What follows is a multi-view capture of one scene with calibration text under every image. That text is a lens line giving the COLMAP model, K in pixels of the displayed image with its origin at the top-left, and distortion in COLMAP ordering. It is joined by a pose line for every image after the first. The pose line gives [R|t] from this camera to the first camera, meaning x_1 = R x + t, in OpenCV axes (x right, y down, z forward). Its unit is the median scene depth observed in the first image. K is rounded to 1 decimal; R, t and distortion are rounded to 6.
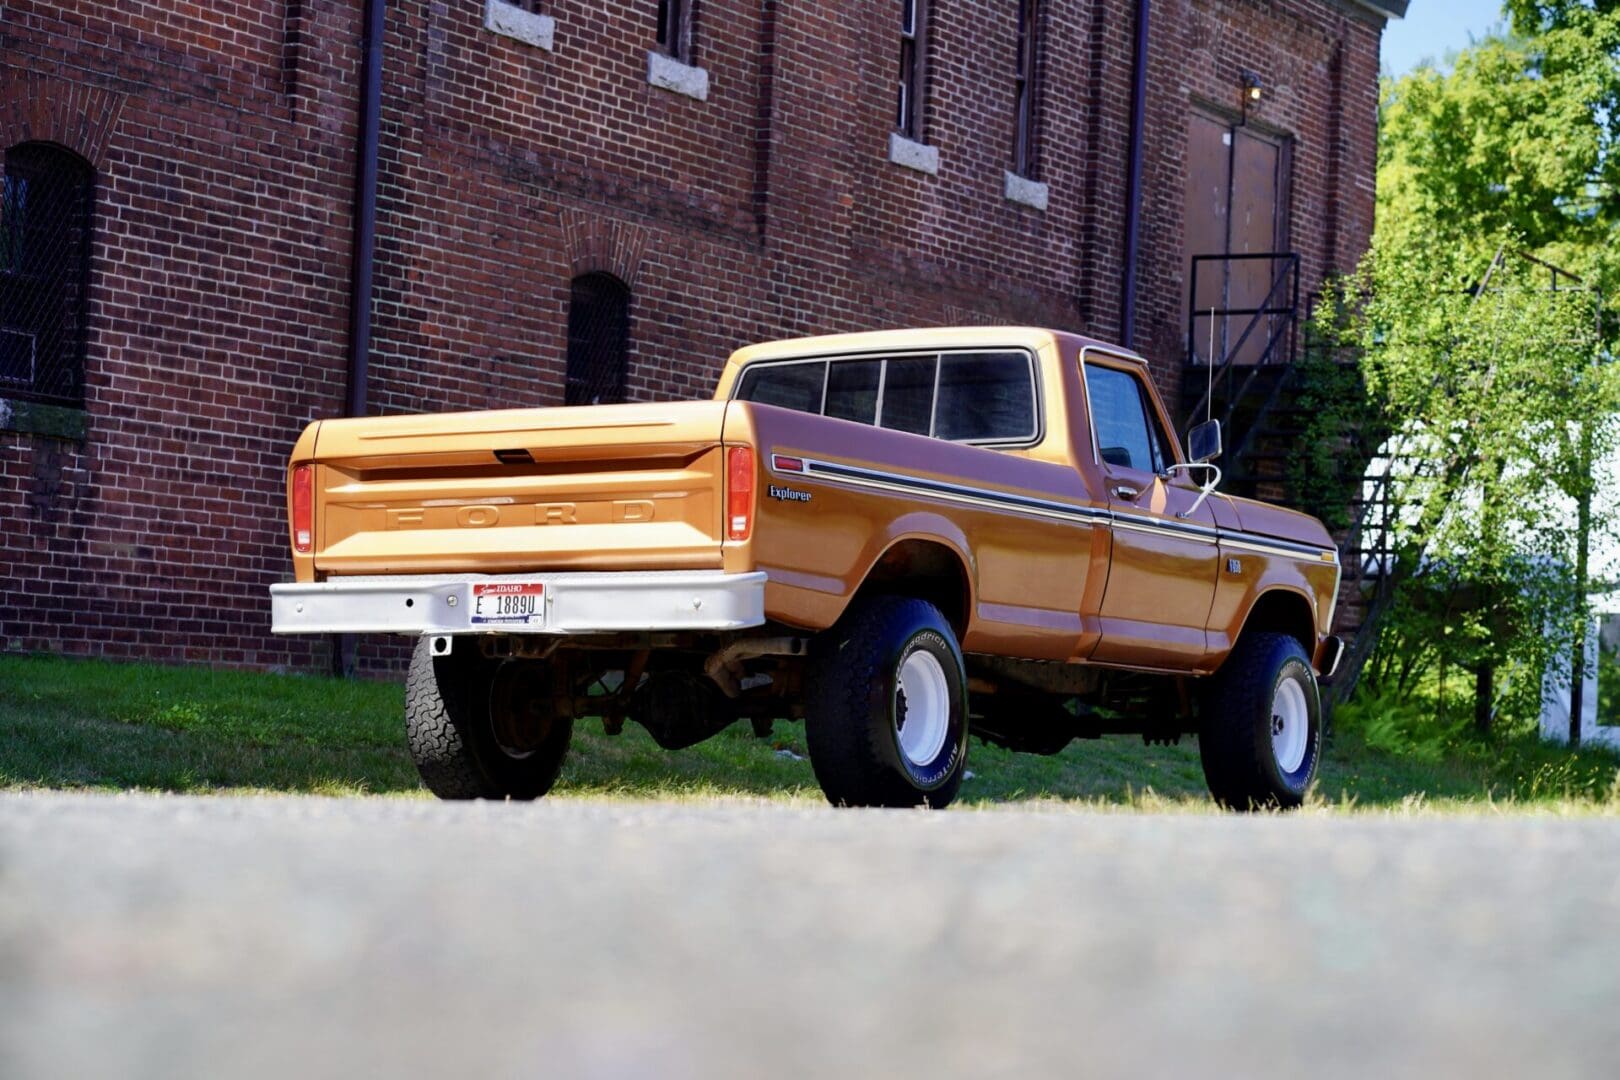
lens RADIAL K [[3805.1, 0, 813.2], [0, 3805.1, 537.2], [0, 0, 1]] dist [0.120488, -2.714099]
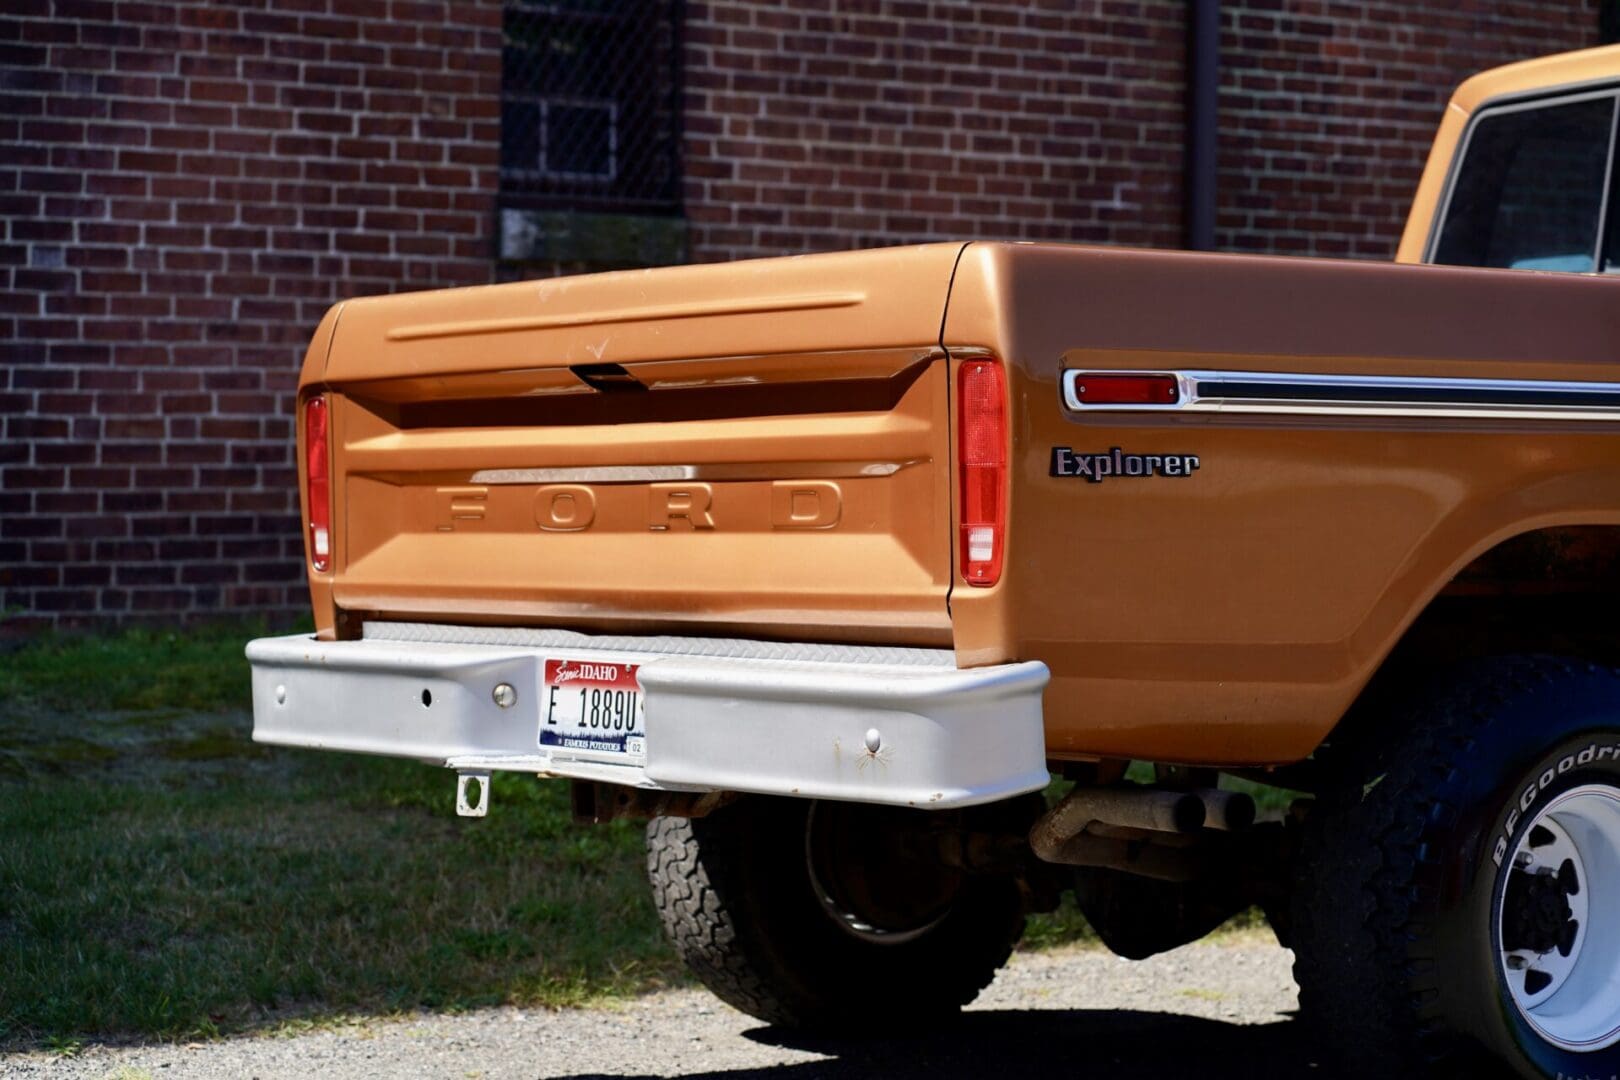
lens RADIAL K [[3860.4, 0, 801.7], [0, 3860.4, 541.9], [0, 0, 1]] dist [0.178726, -3.427184]
pose [[0.917710, -0.012614, -0.397050, 0.082694], [0.042658, 0.996846, 0.066926, -0.020959], [0.394954, -0.078356, 0.915353, 0.388457]]
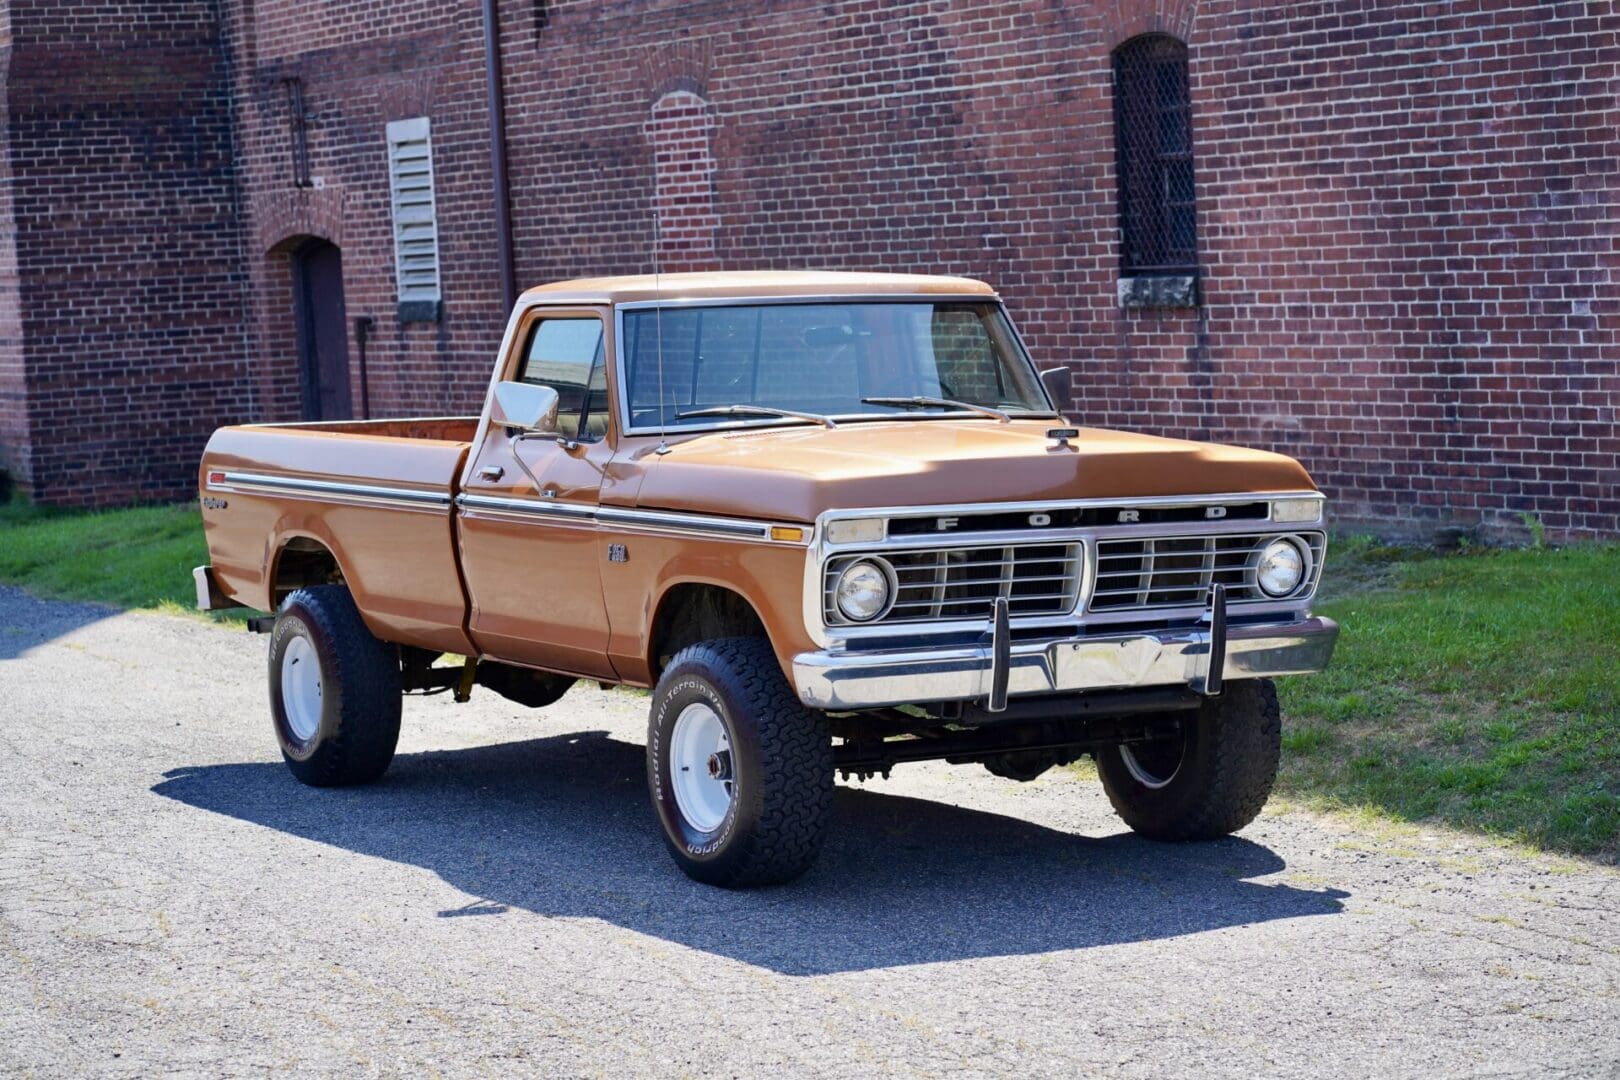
lens RADIAL K [[3819.7, 0, 808.4], [0, 3819.7, 547.0], [0, 0, 1]] dist [0.117283, -2.668432]
pose [[-0.514457, 0.055147, -0.855741, 0.616539], [0.074615, 0.997024, 0.019395, -0.004455], [0.854264, -0.053873, -0.517041, 1.162394]]
